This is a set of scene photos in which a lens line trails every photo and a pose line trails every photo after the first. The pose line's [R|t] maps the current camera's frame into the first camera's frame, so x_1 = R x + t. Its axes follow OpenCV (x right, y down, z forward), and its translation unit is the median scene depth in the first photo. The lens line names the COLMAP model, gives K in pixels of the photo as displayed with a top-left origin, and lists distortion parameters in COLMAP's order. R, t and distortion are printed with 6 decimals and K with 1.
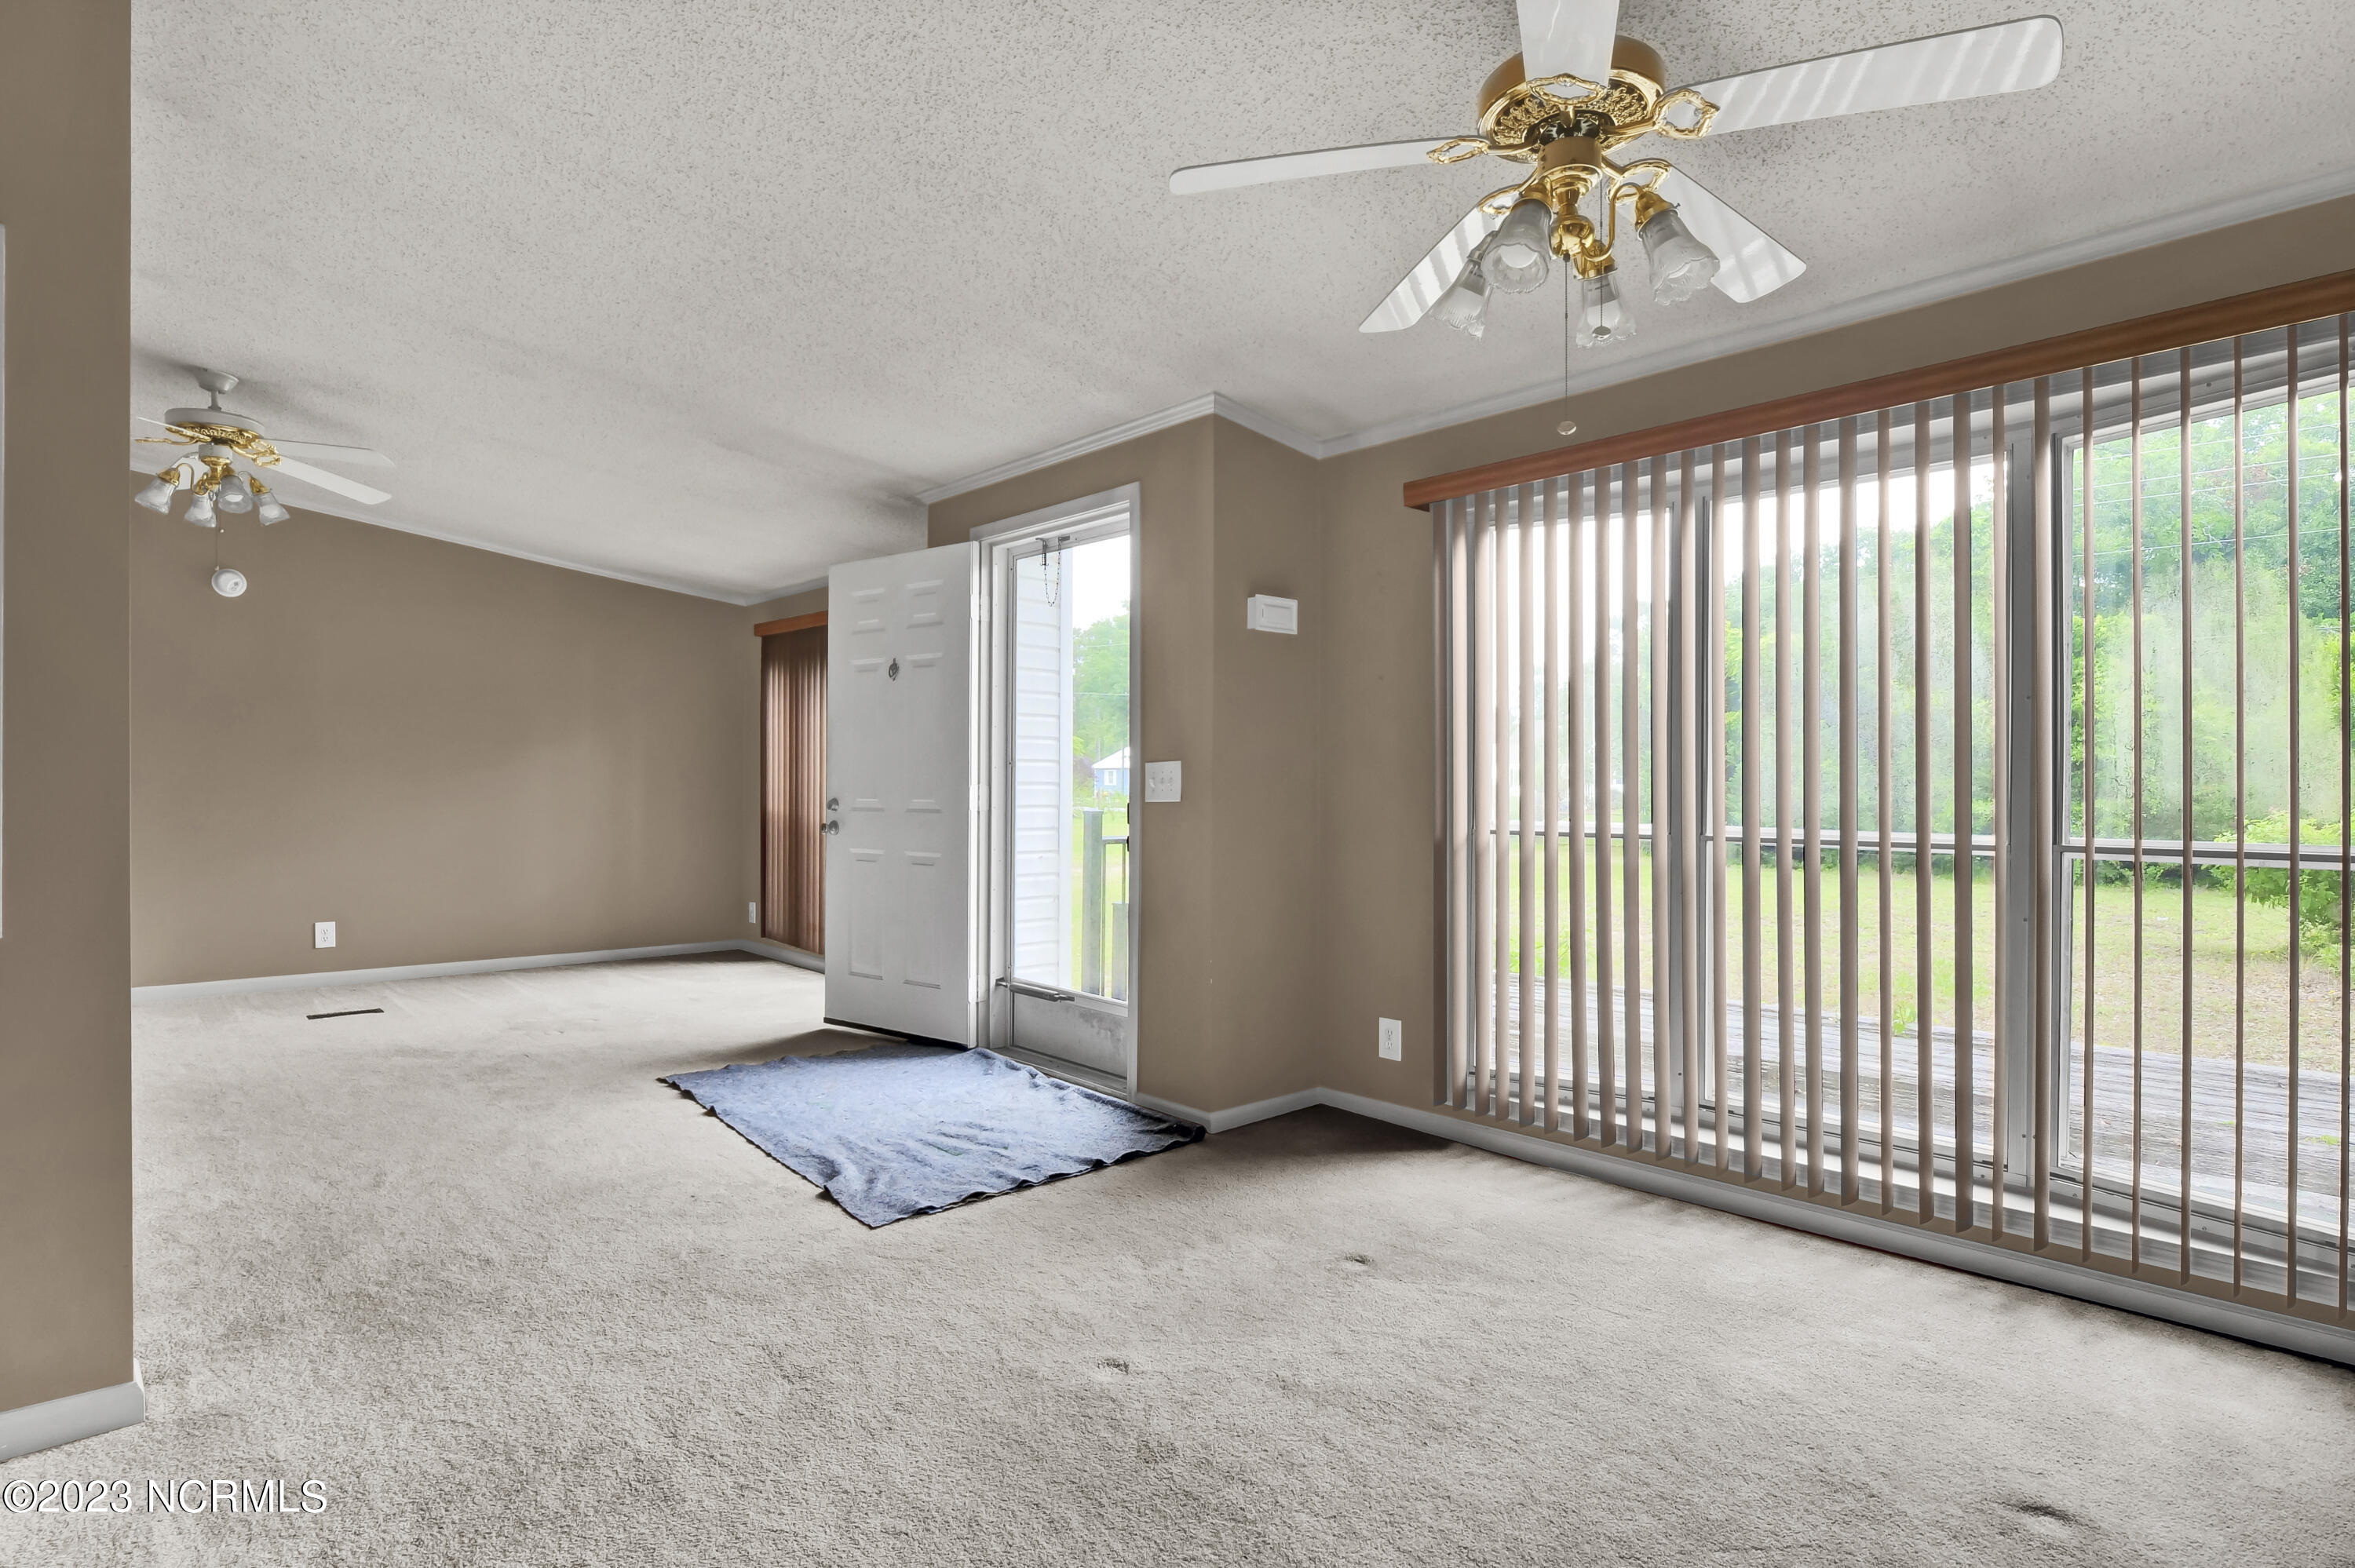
lens RADIAL K [[1193.5, 0, 1178.9], [0, 1193.5, 776.9], [0, 0, 1]] dist [-0.013440, -0.000192]
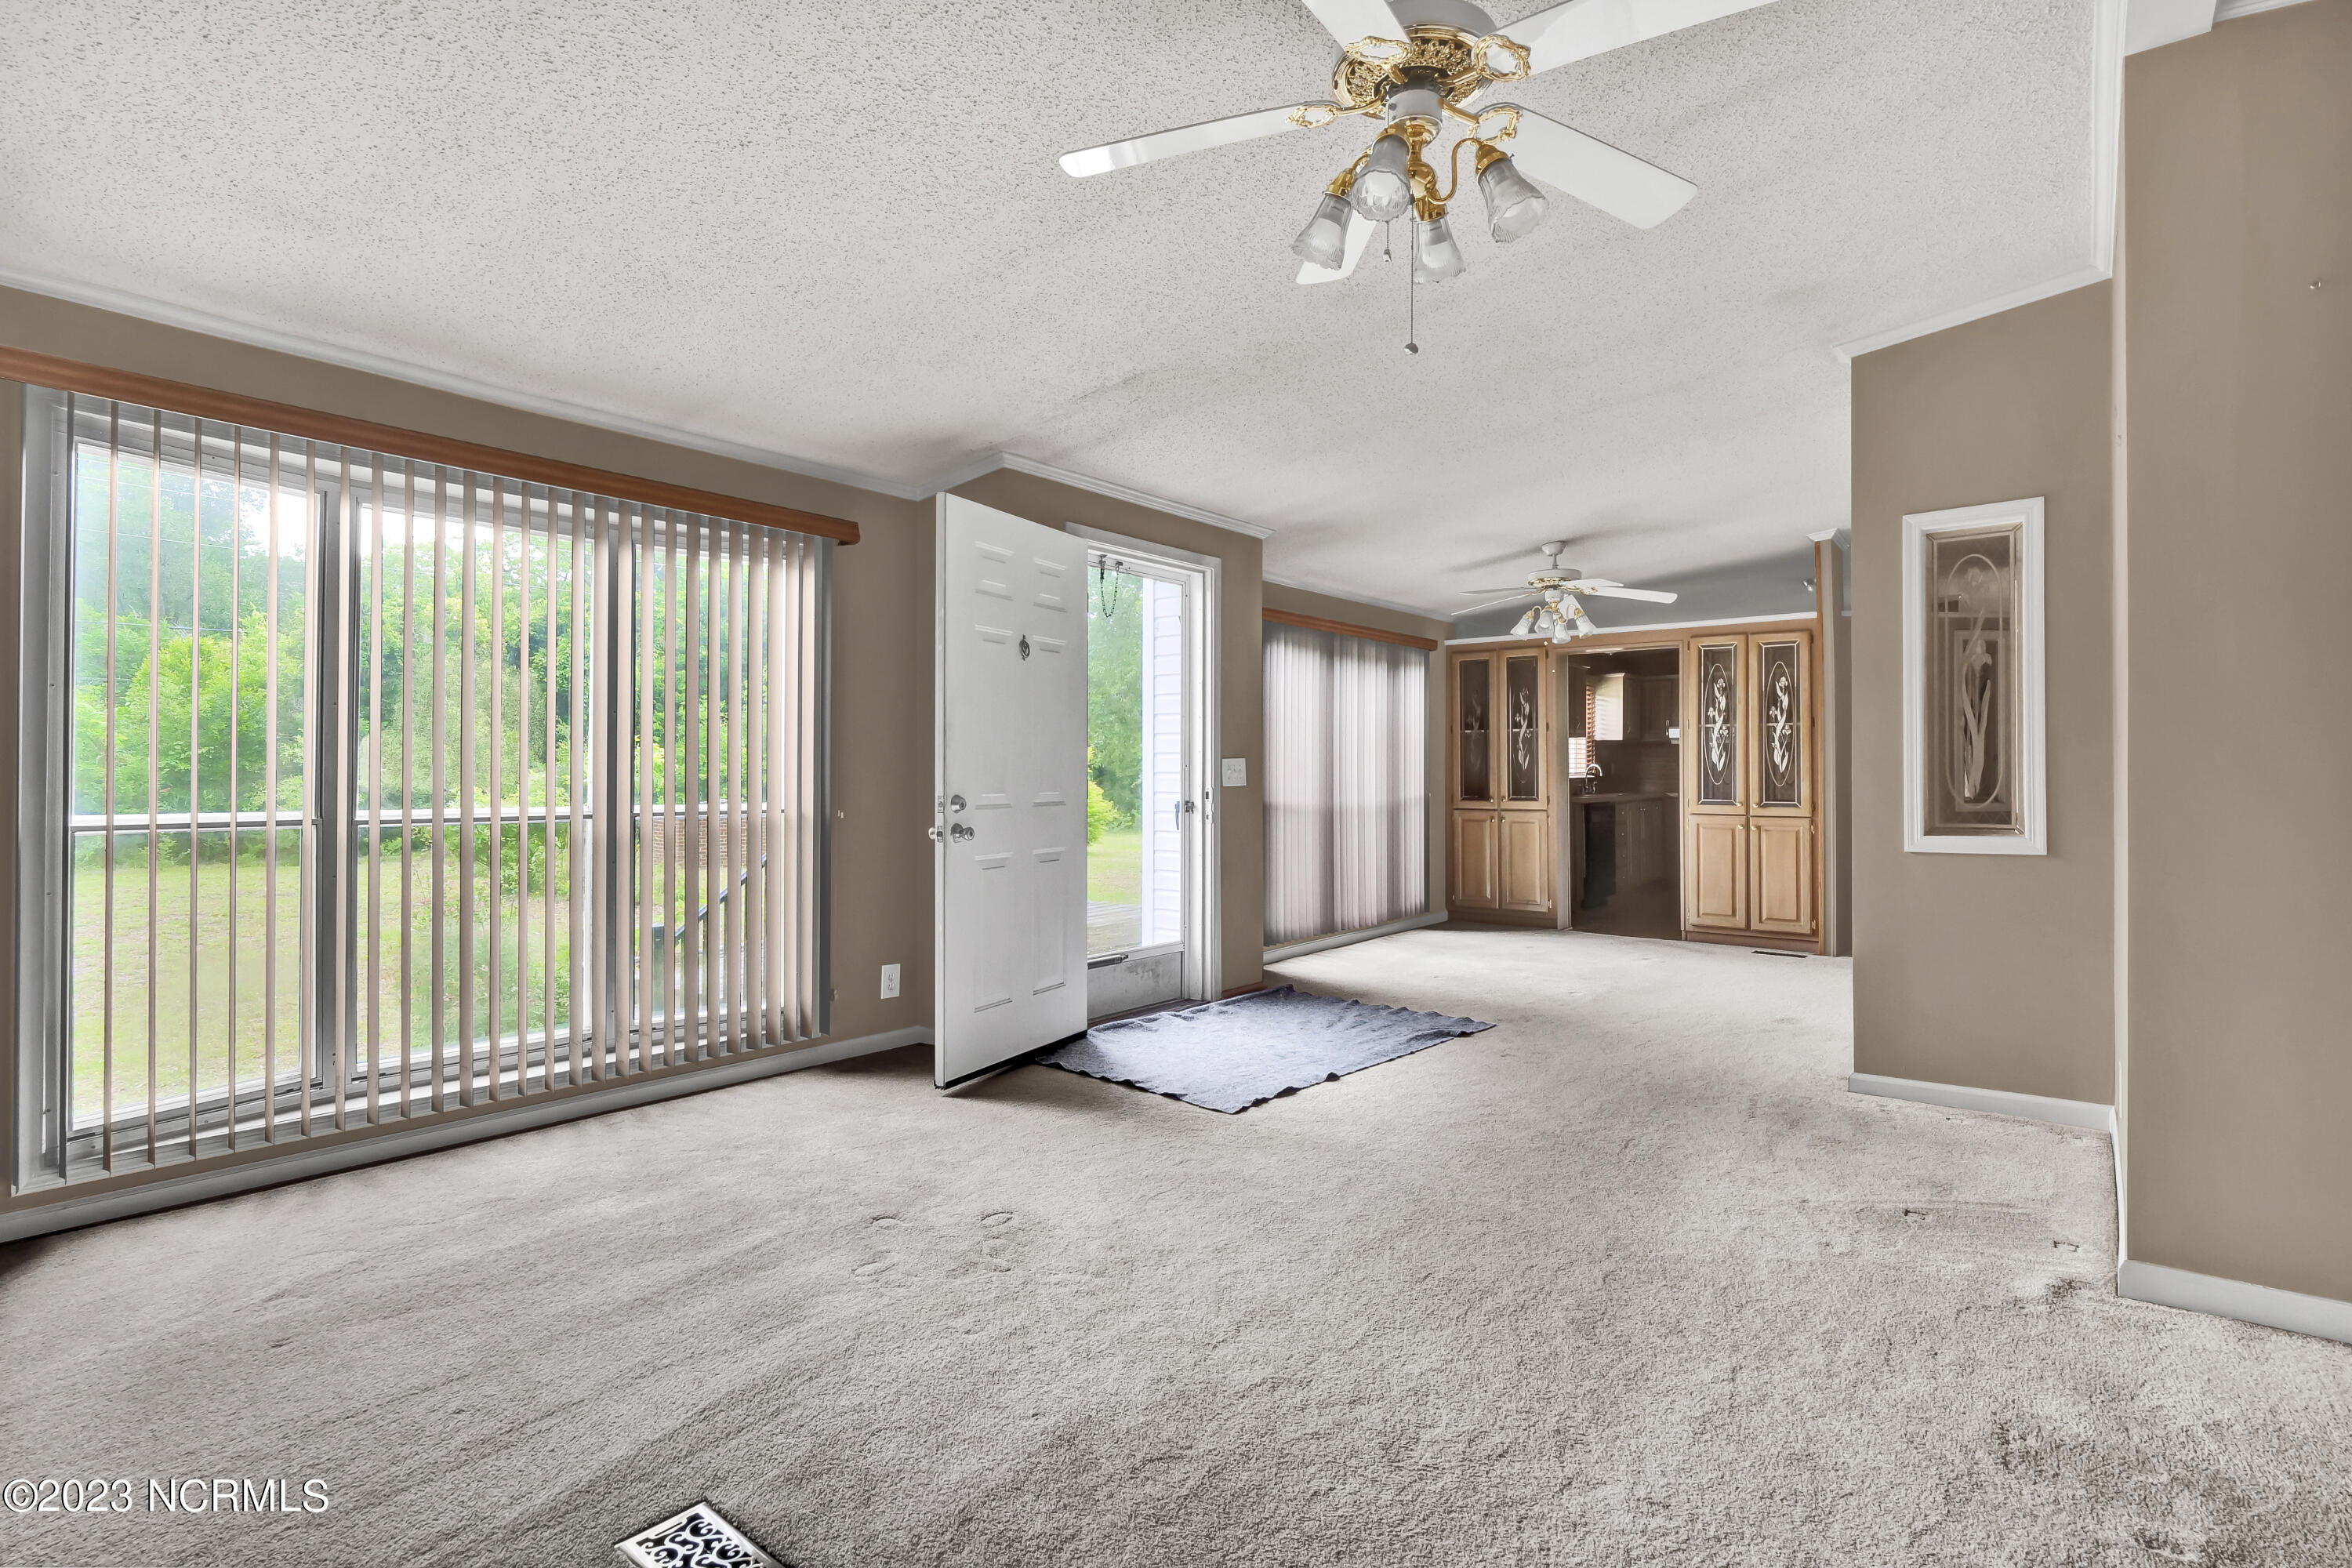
lens RADIAL K [[1173.6, 0, 1177.6], [0, 1173.6, 746.3], [0, 0, 1]] dist [-0.001358, -0.000220]
pose [[-0.168468, 0.011179, 0.985644, -1.113636], [-0.009162, 0.999875, -0.012907, -0.005955], [-0.985664, -0.011205, -0.168345, 1.025503]]
